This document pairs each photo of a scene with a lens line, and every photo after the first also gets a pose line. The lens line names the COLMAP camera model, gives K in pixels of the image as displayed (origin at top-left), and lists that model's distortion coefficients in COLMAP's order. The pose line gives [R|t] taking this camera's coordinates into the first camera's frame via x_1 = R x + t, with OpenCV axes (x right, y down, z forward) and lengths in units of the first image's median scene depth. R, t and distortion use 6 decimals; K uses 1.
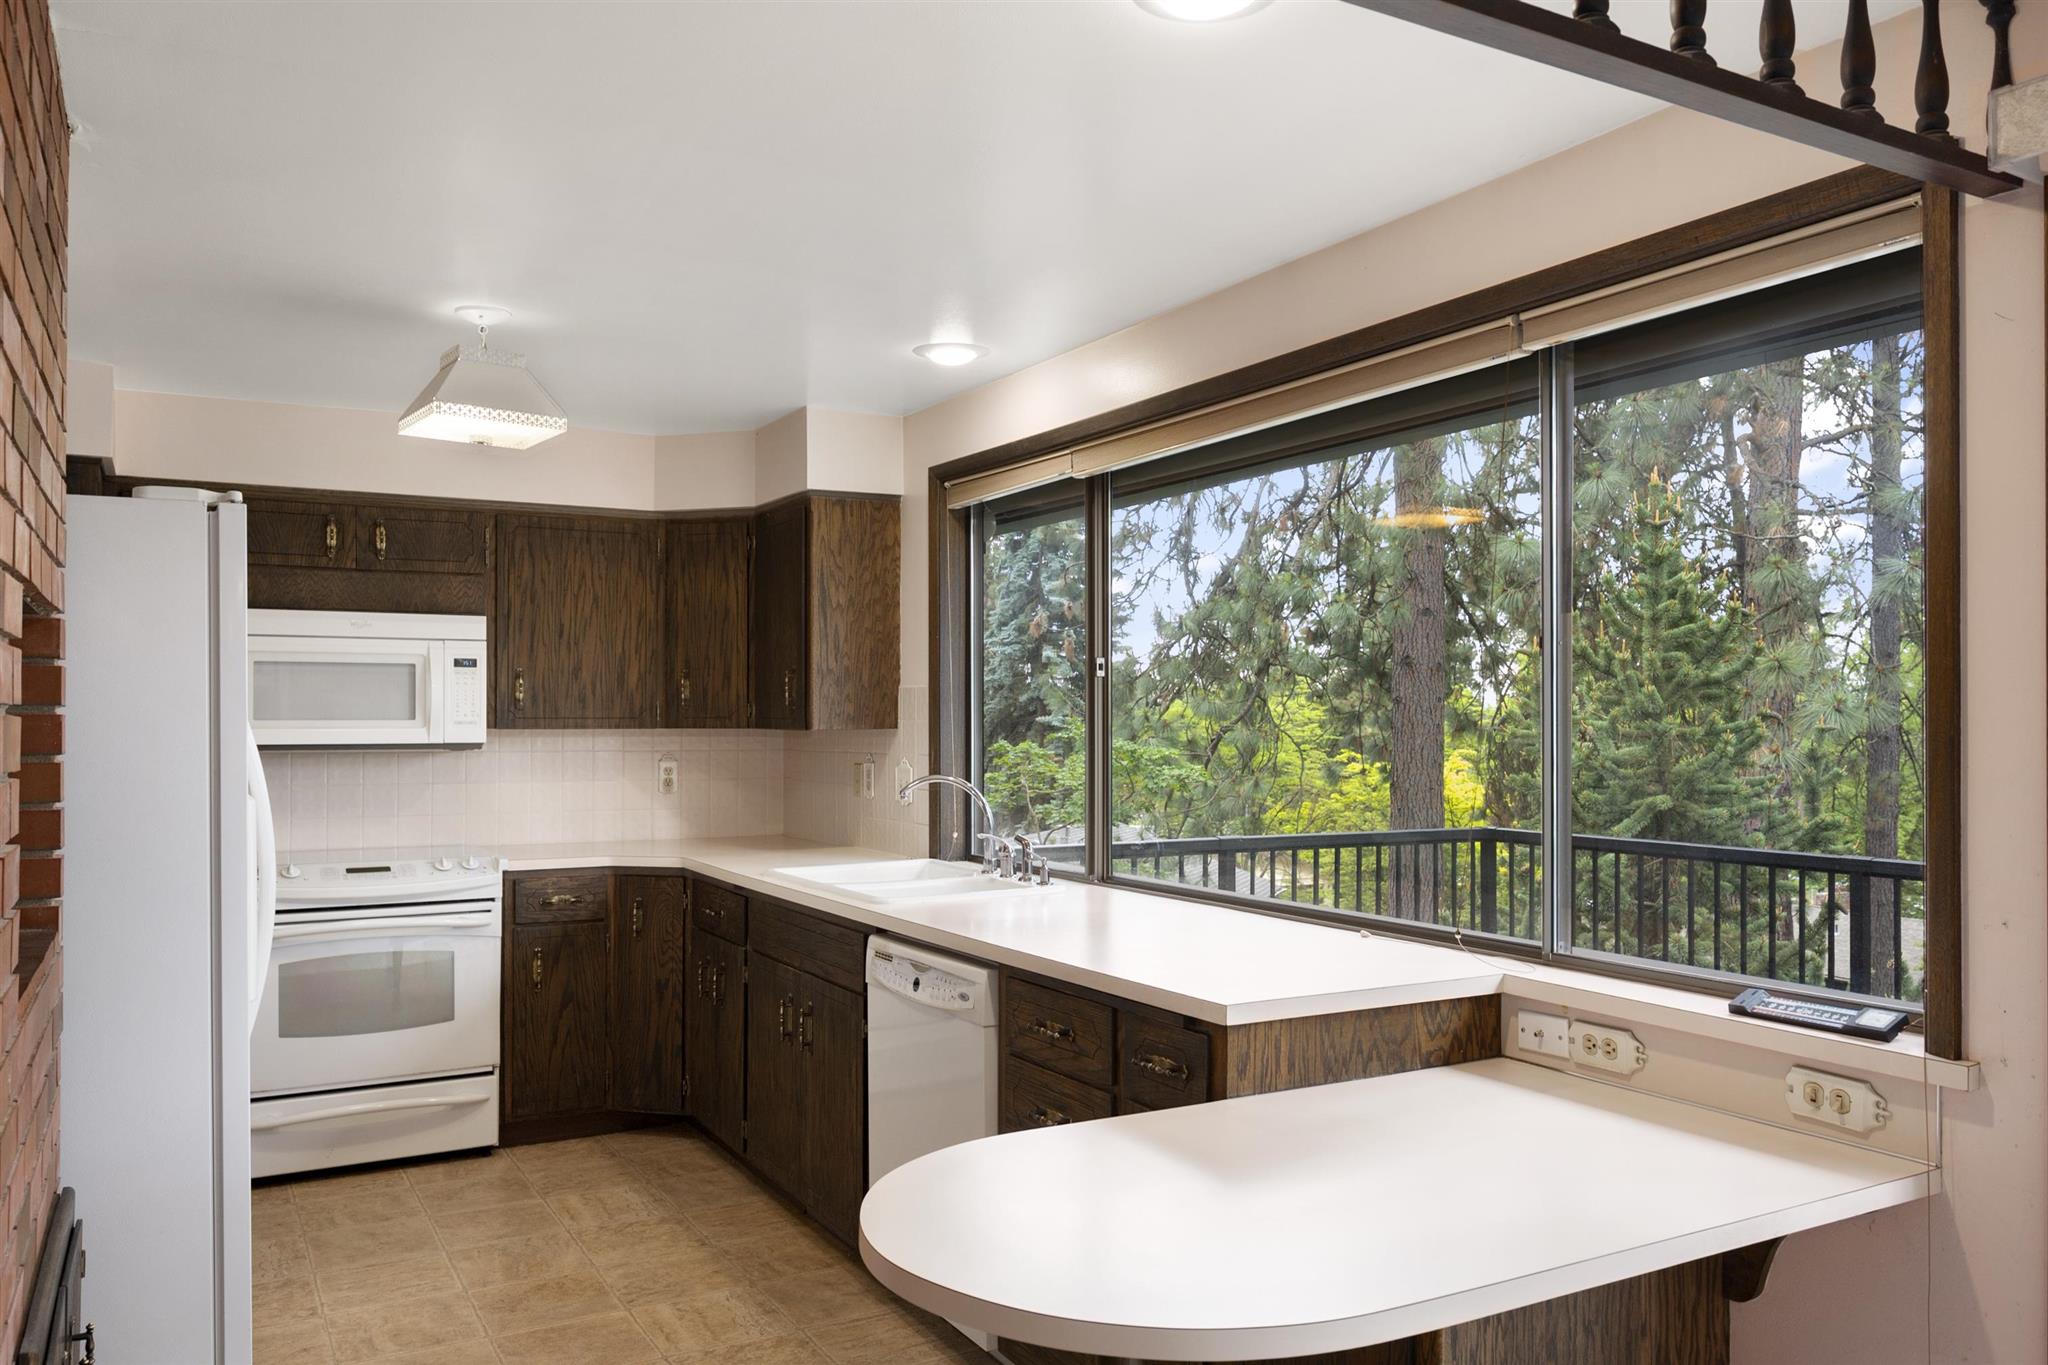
lens RADIAL K [[1501.2, 0, 1025.2], [0, 1501.2, 700.1], [0, 0, 1]] dist [-0.000079, -0.003299]
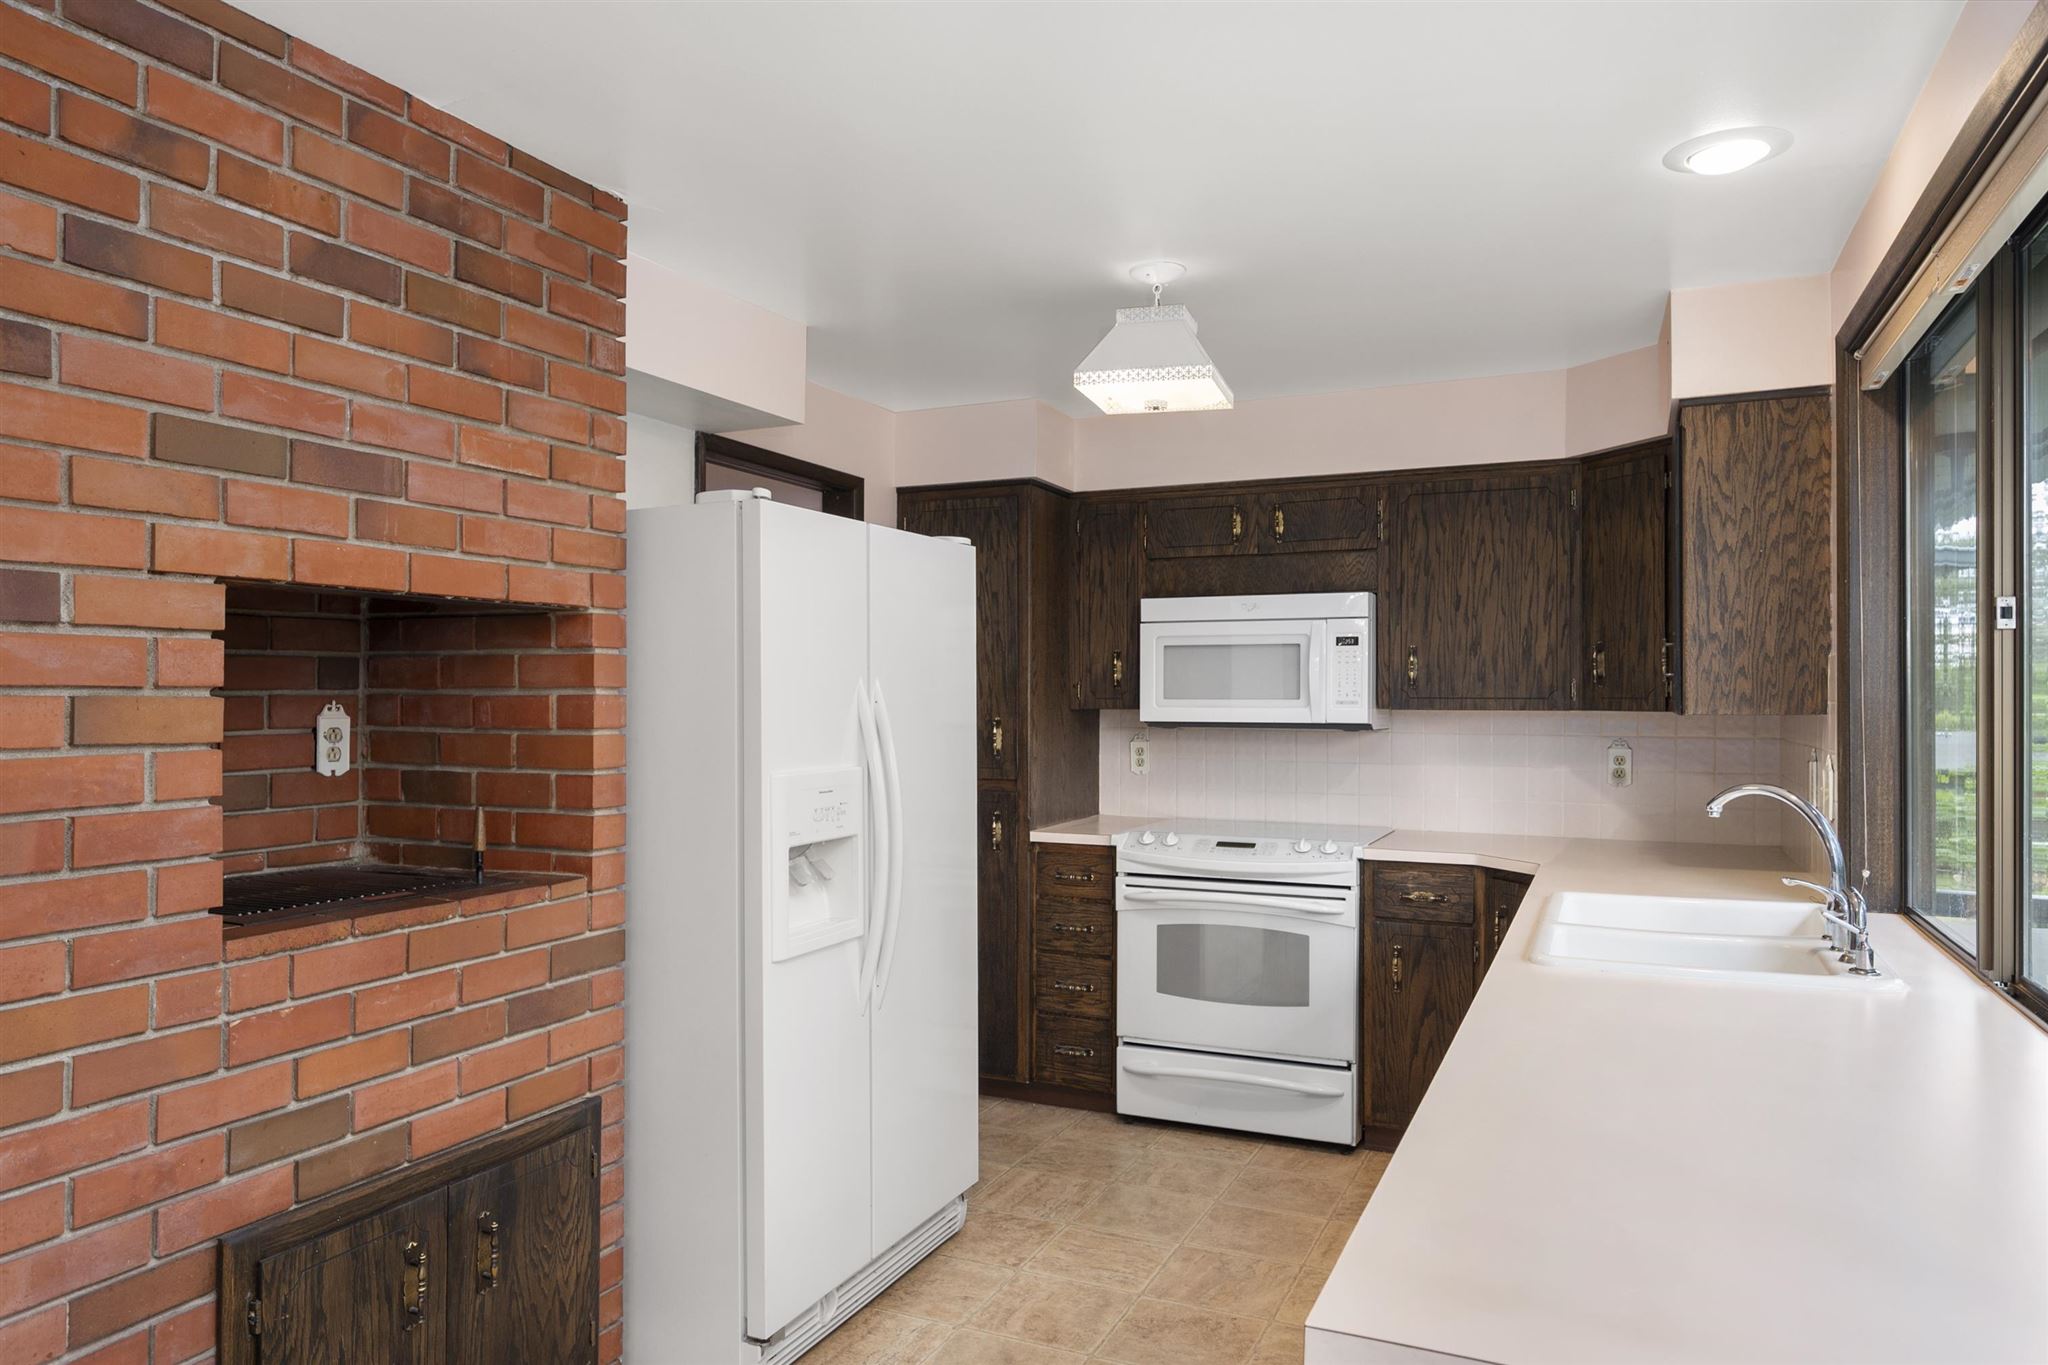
lens RADIAL K [[1308.7, 0, 1024.0], [0, 1308.7, 682.5], [0, 0, 1]] dist [-0.021895, -0.000876]
pose [[0.585130, -0.006338, -0.810915, 0.194118], [0.007704, 0.999968, -0.002257, 0.002571], [0.810903, -0.004926, 0.585160, 0.338104]]
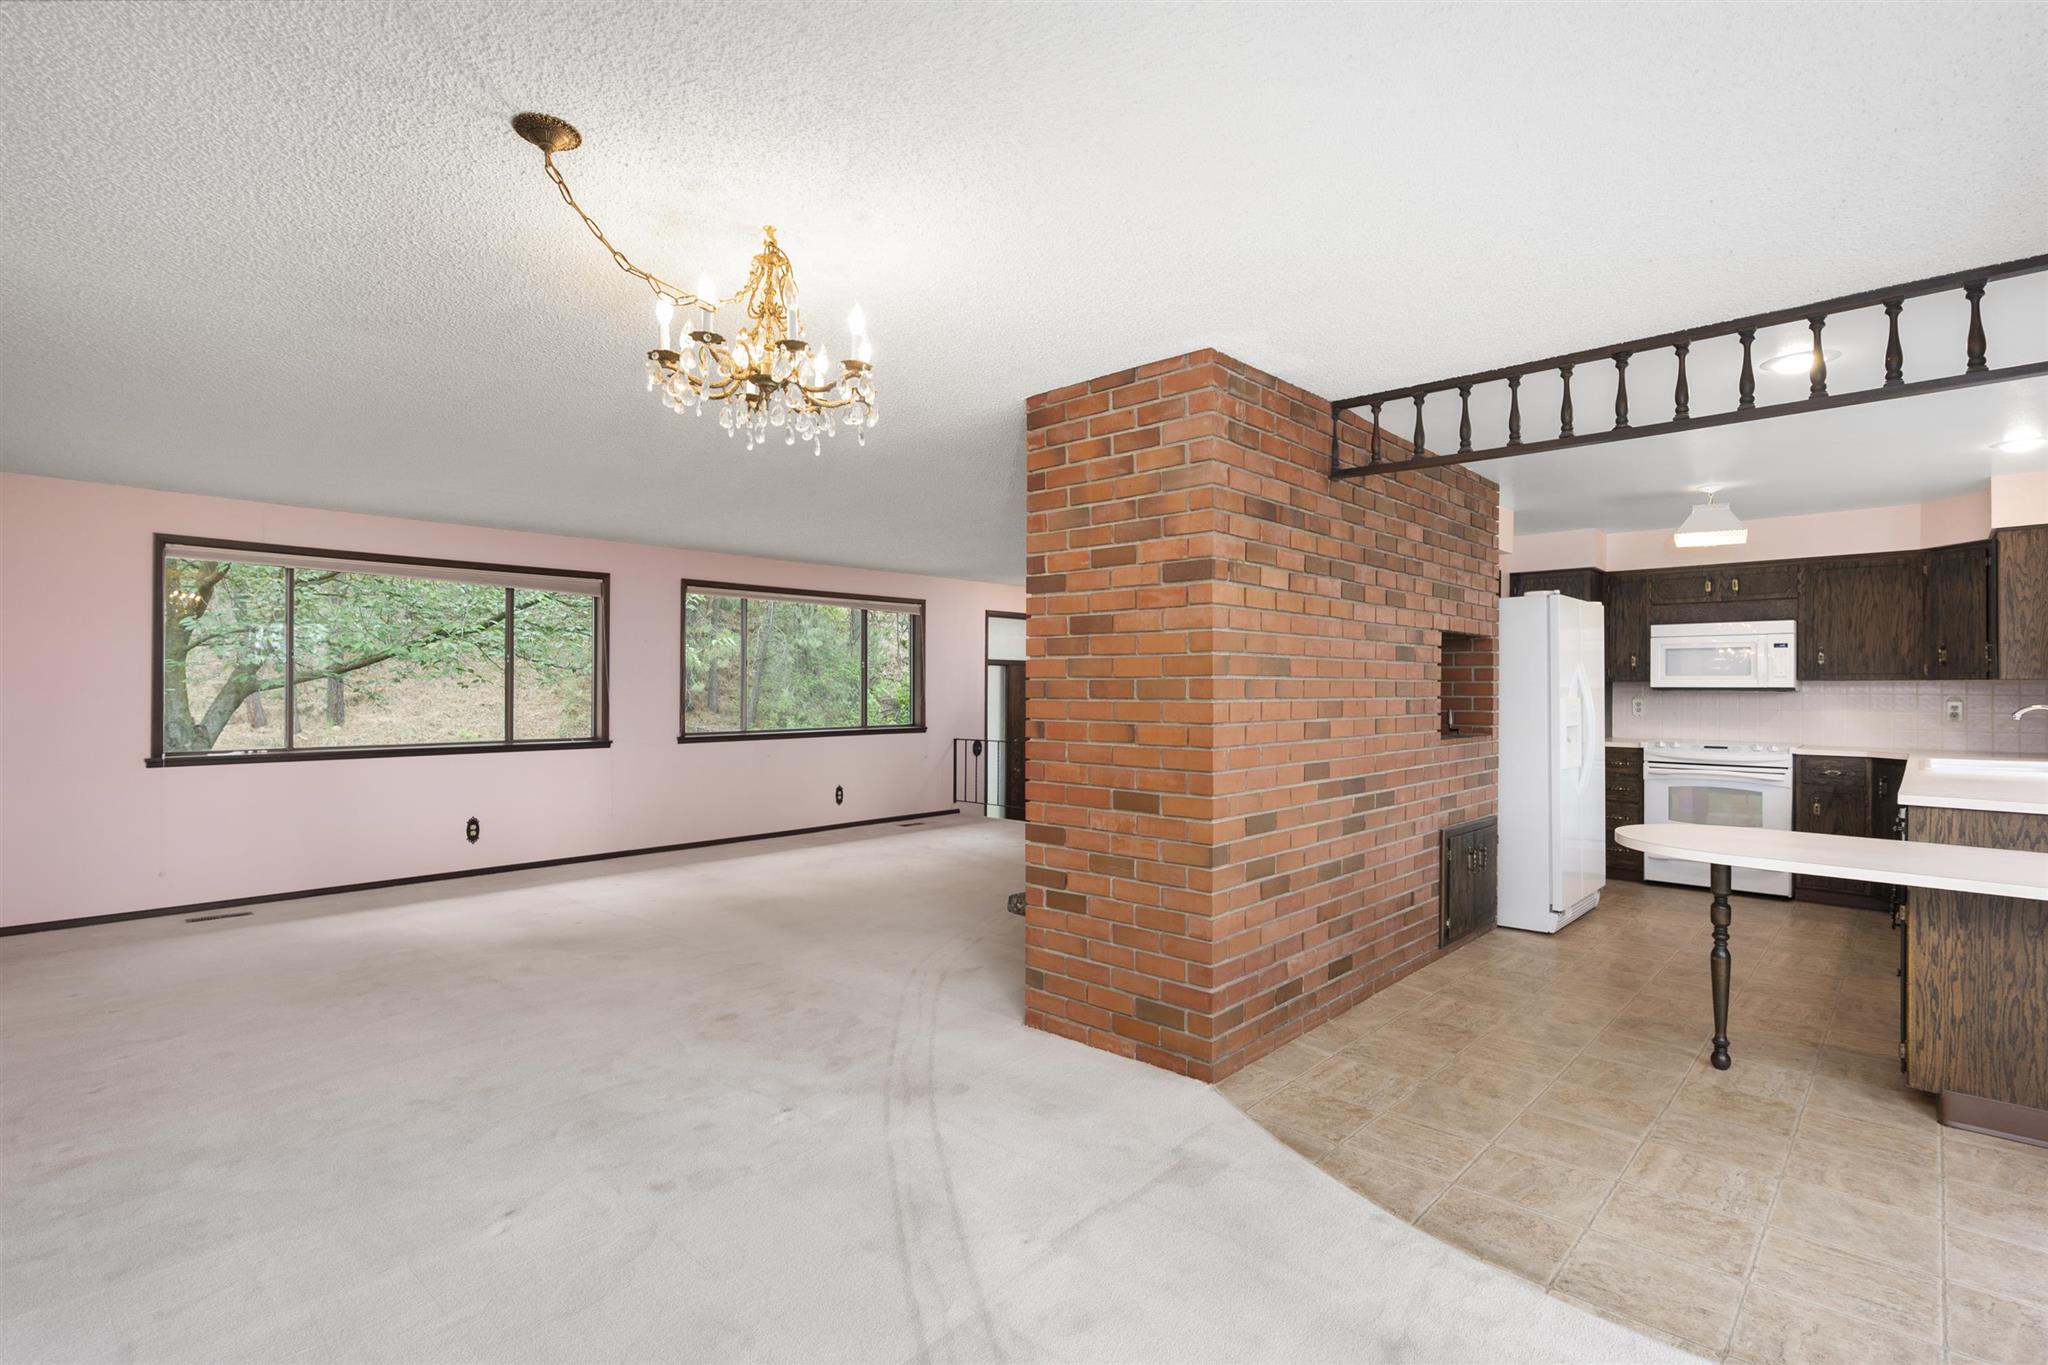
lens RADIAL K [[963.6, 0, 1036.0], [0, 963.6, 676.3], [0, 0, 1]] dist [0.001377, 0.000980]
pose [[0.303811, -0.010326, -0.952676, 0.515997], [0.006674, 0.999940, -0.008710, 0.019299], [0.952709, -0.003712, 0.303862, -0.280582]]
